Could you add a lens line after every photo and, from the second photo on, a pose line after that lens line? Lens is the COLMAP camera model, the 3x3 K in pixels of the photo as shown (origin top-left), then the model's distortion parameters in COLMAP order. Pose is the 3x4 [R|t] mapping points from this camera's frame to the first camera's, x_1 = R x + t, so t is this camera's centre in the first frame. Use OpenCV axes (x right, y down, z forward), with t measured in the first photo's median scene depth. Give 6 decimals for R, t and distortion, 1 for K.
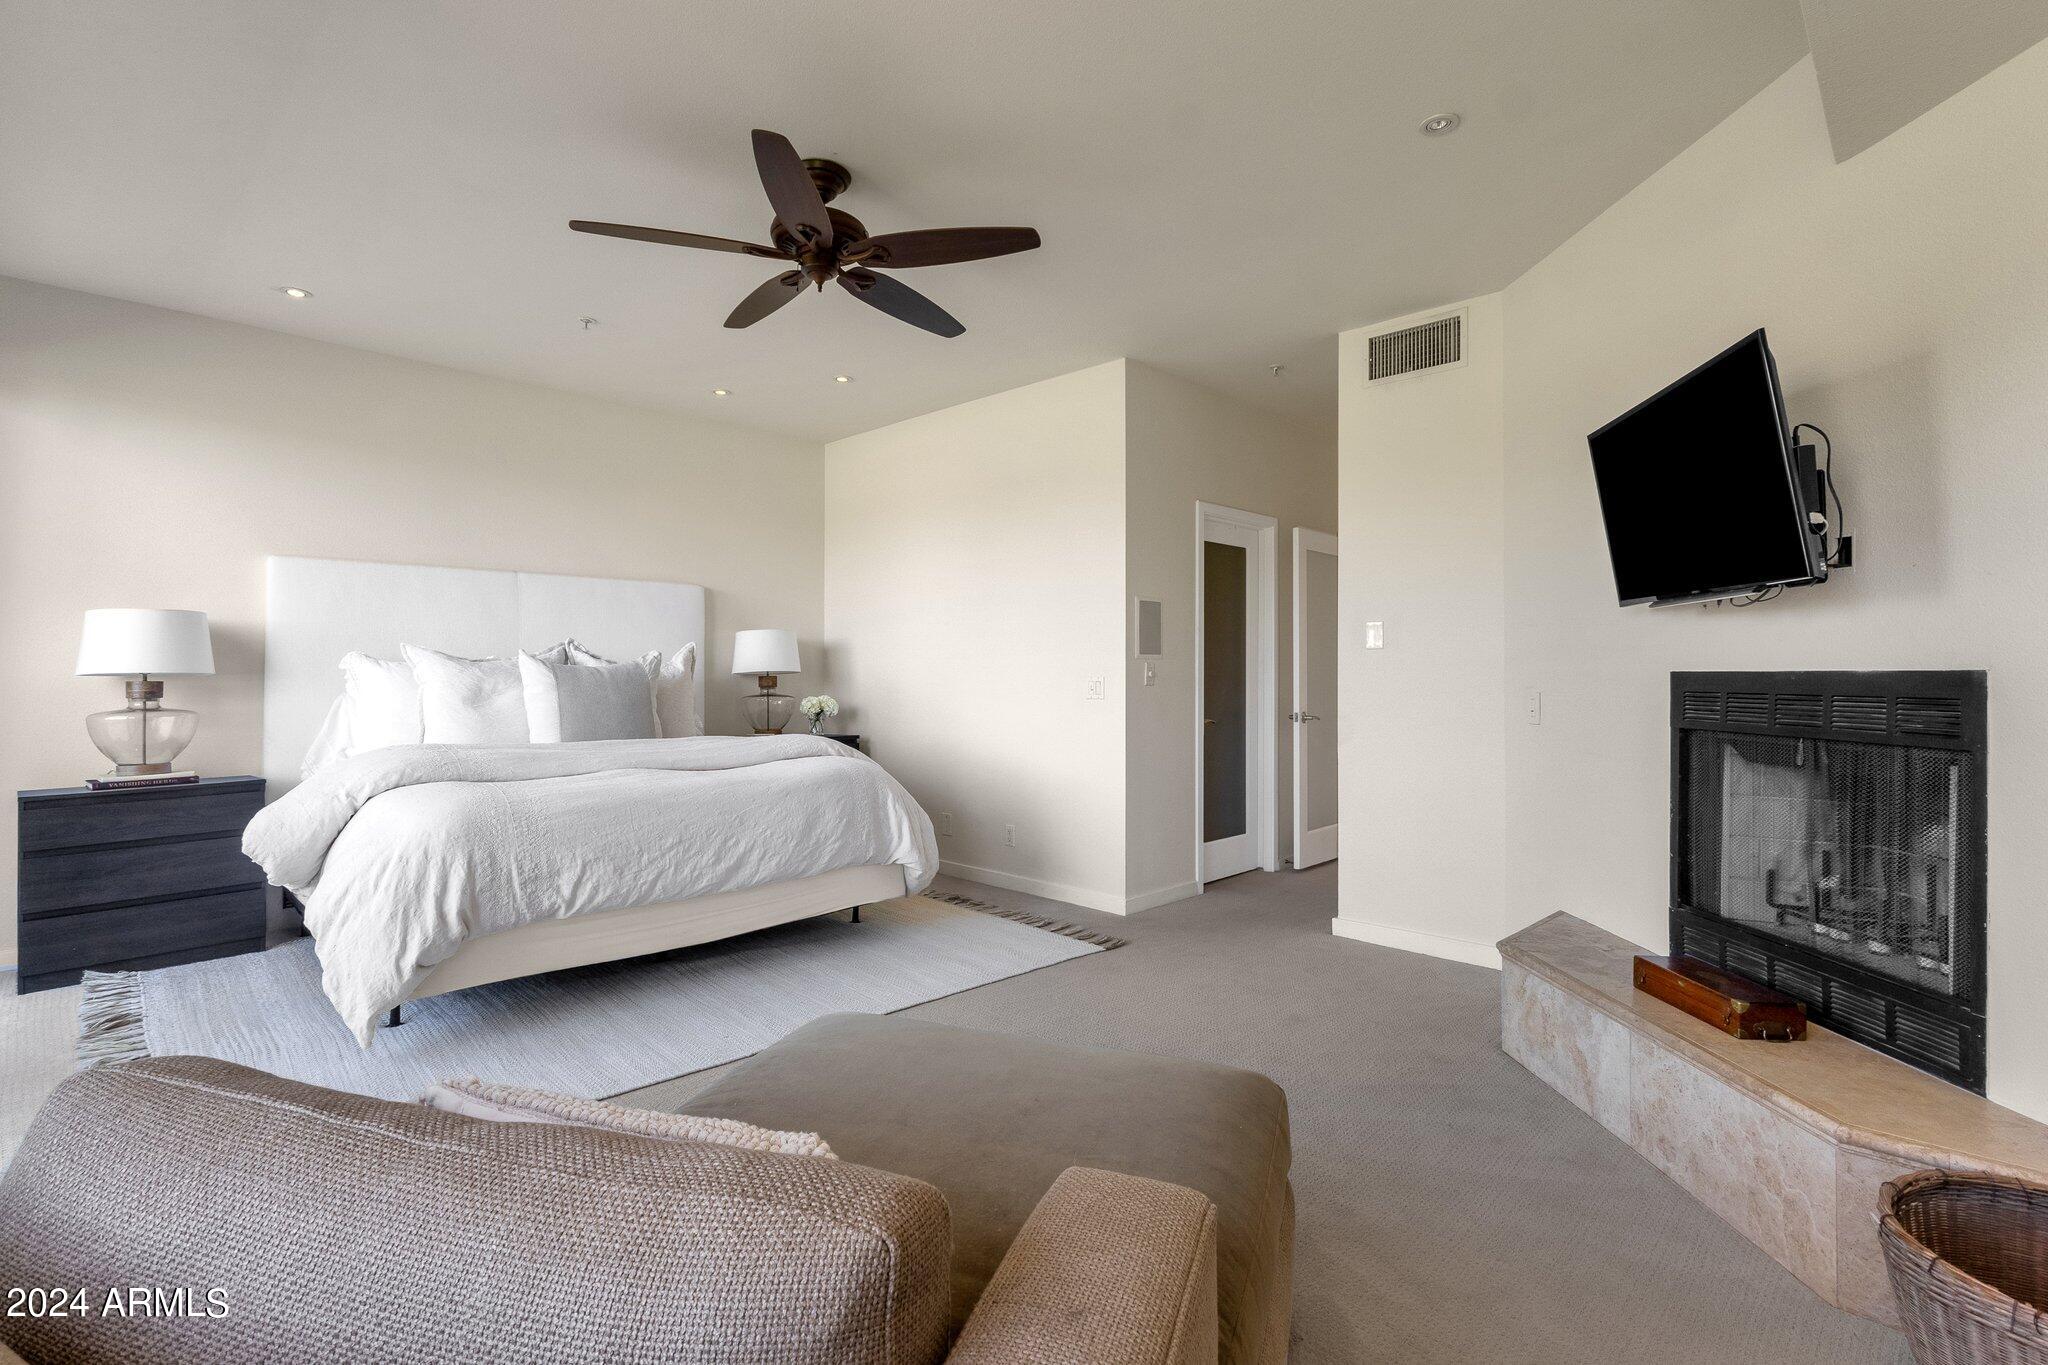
lens RADIAL K [[941.8, 0, 1031.3], [0, 941.8, 672.6], [0, 0, 1]] dist [0.005641, 0.000357]
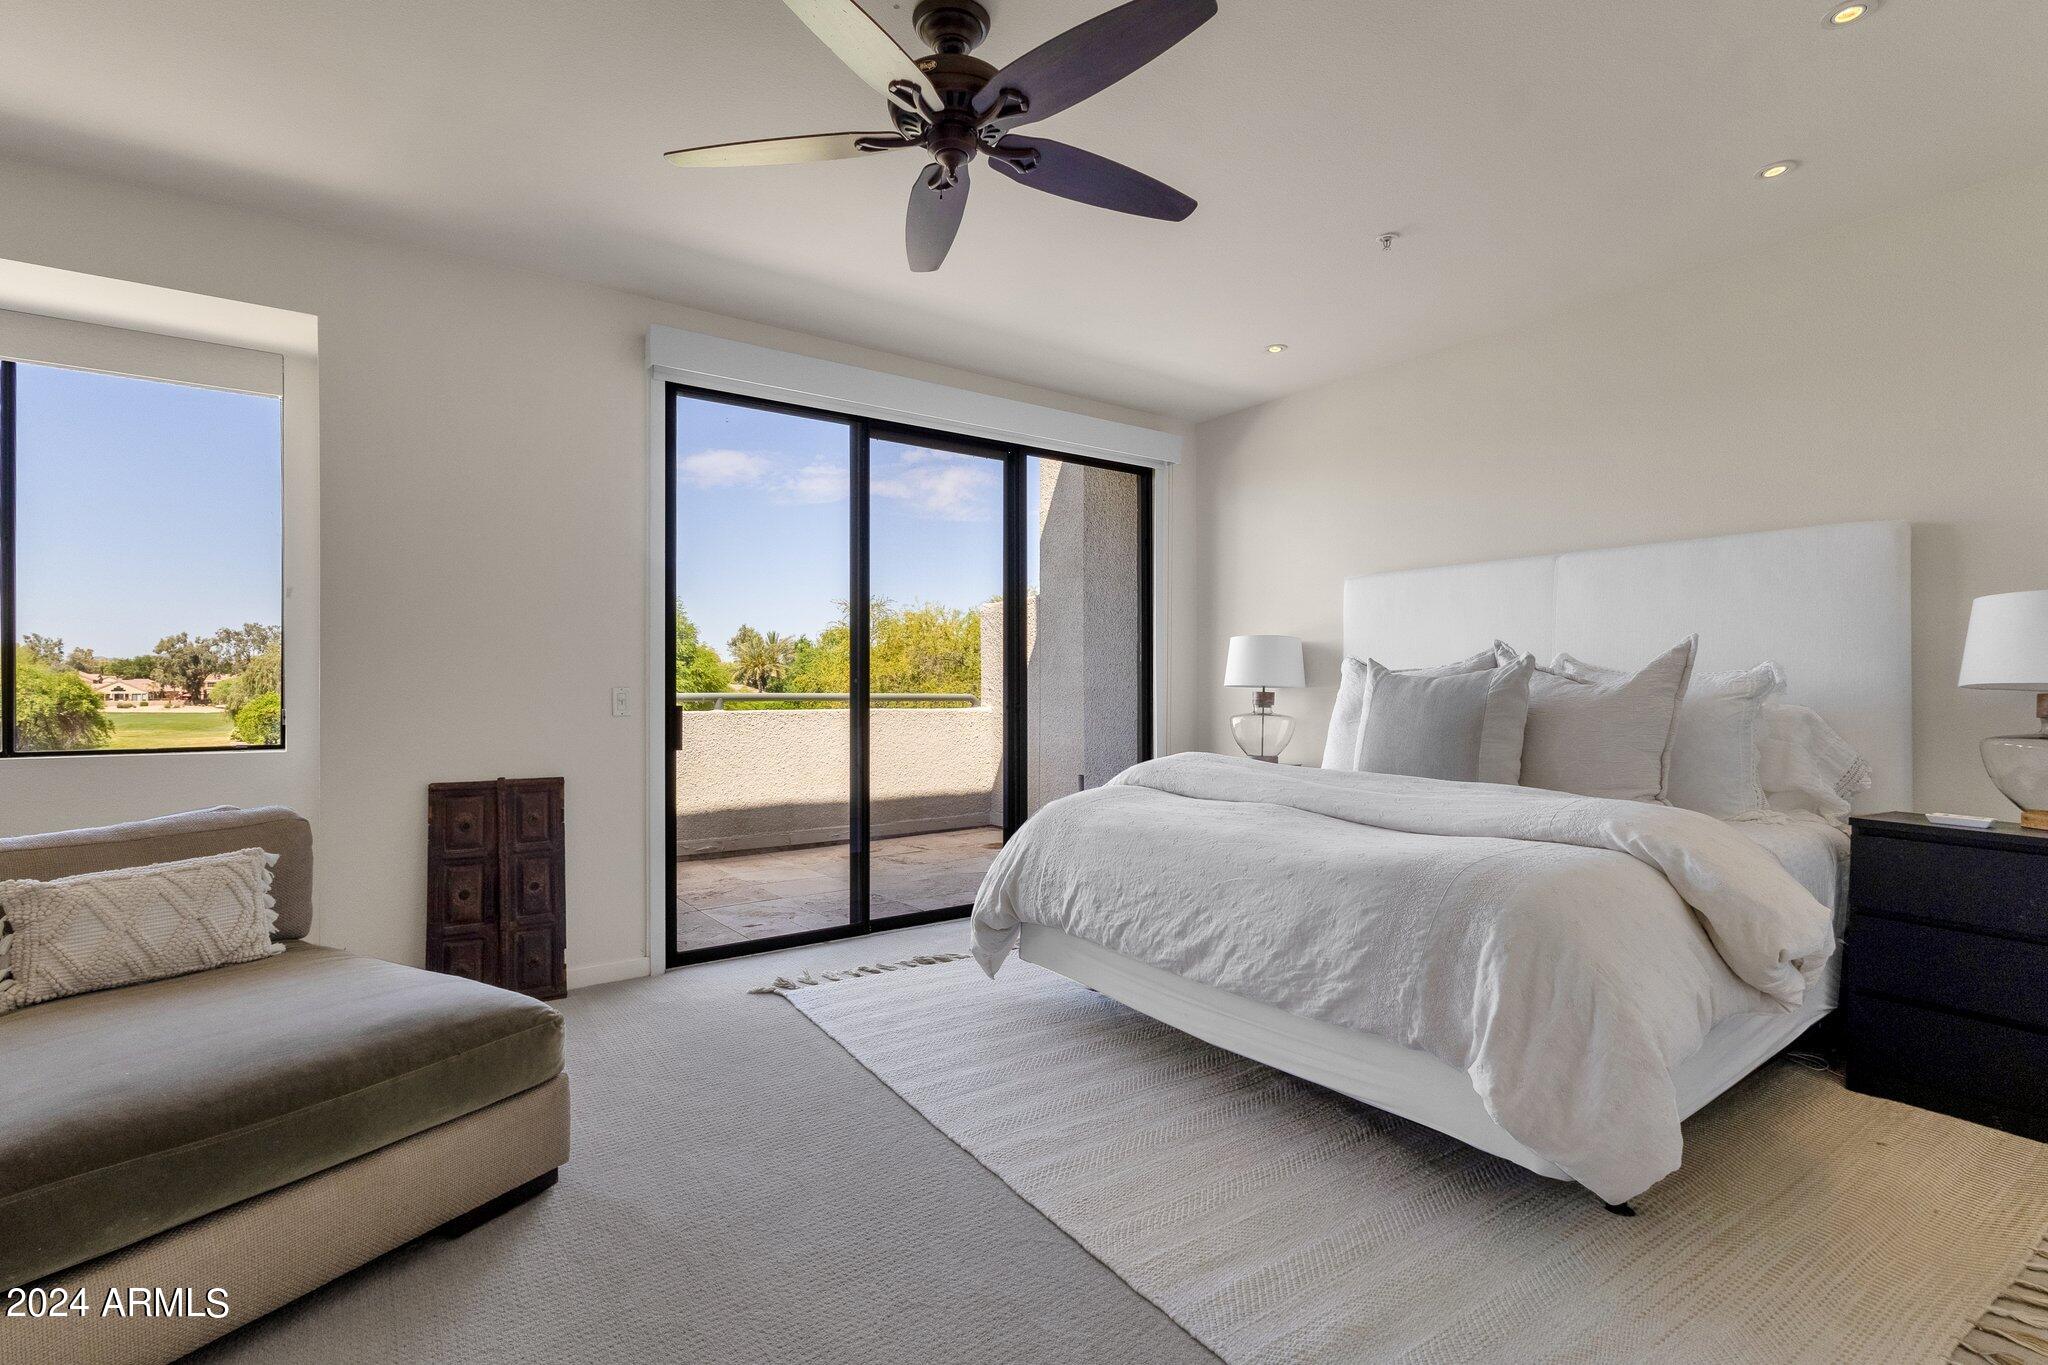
lens RADIAL K [[941.8, 0, 1029.4], [0, 941.8, 689.8], [0, 0, 1]] dist [0.005641, 0.000357]
pose [[-0.168085, 0.002671, -0.985769, 0.413424], [-0.002967, 0.999990, 0.003215, 0.003198], [0.985768, 0.003465, -0.168075, 0.975508]]
